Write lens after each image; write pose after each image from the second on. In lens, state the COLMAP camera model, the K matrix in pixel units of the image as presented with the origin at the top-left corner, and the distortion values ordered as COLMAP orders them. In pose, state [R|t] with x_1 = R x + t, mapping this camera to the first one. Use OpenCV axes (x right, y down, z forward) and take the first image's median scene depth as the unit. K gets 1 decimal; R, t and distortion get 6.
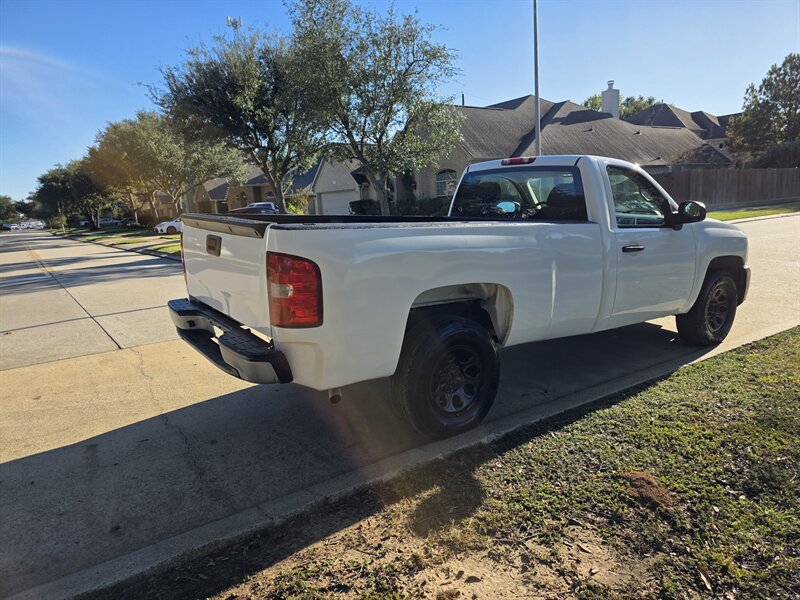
lens RADIAL K [[536.0, 0, 404.3], [0, 536.0, 303.3], [0, 0, 1]] dist [0.069354, -0.066485]
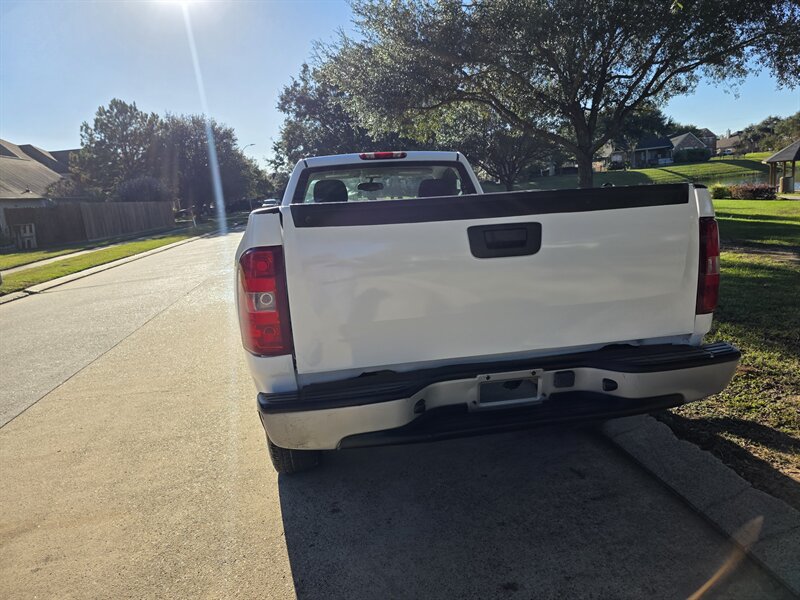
lens RADIAL K [[542.1, 0, 407.4], [0, 542.1, 293.1], [0, 0, 1]] dist [0.061363, -0.059217]
pose [[0.425361, -0.156075, 0.891464, -0.112194], [0.234750, 0.970331, 0.057872, -0.013324], [-0.874048, 0.184655, 0.449380, 0.100771]]
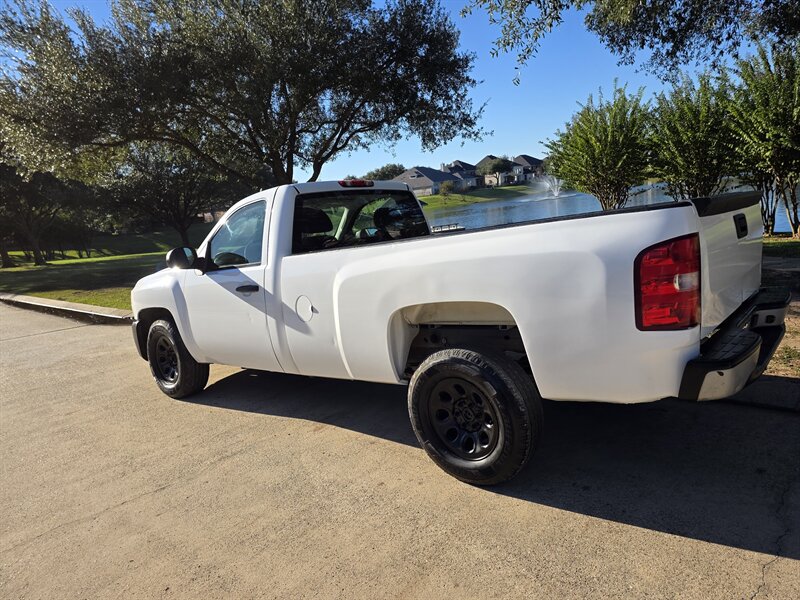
lens RADIAL K [[533.9, 0, 405.5], [0, 533.9, 310.4], [0, 0, 1]] dist [0.065290, -0.062077]
pose [[-0.236195, -0.118554, 0.964447, -0.126576], [0.299324, 0.935389, 0.188287, -0.035797], [-0.924455, 0.333154, -0.185448, 0.201490]]
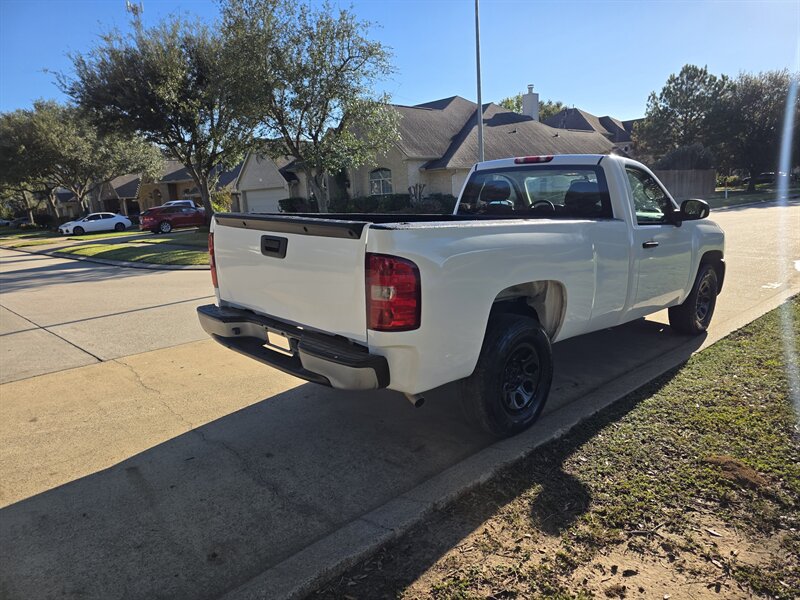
lens RADIAL K [[533.9, 0, 405.5], [0, 533.9, 310.4], [0, 0, 1]] dist [0.065290, -0.062077]
pose [[0.988432, -0.029498, 0.148769, -0.032345], [0.027174, 0.999475, 0.017633, -0.000776], [-0.149211, -0.013386, 0.988715, 0.005291]]
